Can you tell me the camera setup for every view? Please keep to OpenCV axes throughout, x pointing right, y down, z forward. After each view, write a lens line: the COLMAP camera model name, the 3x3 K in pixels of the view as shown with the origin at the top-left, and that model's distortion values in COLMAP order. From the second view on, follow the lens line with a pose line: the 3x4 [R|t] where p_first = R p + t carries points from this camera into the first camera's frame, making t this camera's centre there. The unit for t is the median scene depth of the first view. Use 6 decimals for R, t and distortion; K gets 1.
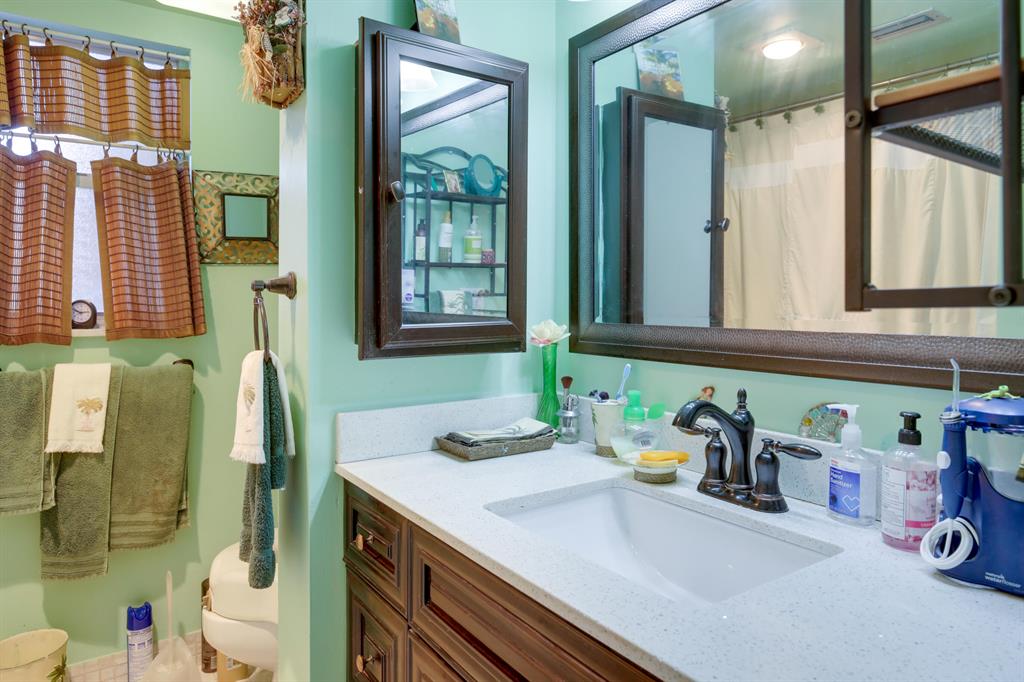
lens RADIAL K [[629.2, 0, 522.7], [0, 629.2, 305.8], [0, 0, 1]] dist [-0.004150, -0.000462]
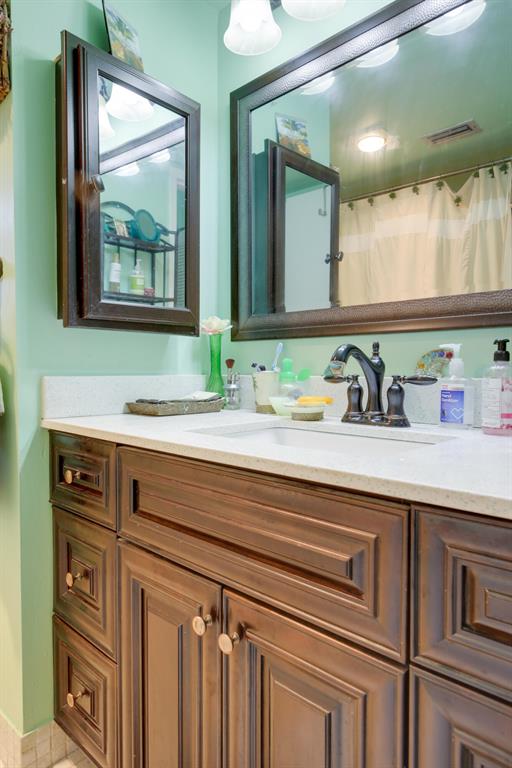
lens RADIAL K [[471.9, 0, 256.4], [0, 471.9, 384.3], [0, 0, 1]] dist [-0.004150, -0.000462]
pose [[0.978101, -0.004791, 0.208074, -0.089268], [-0.000331, 0.999698, 0.024573, 0.163898], [-0.208129, -0.024104, 0.977804, 0.060110]]
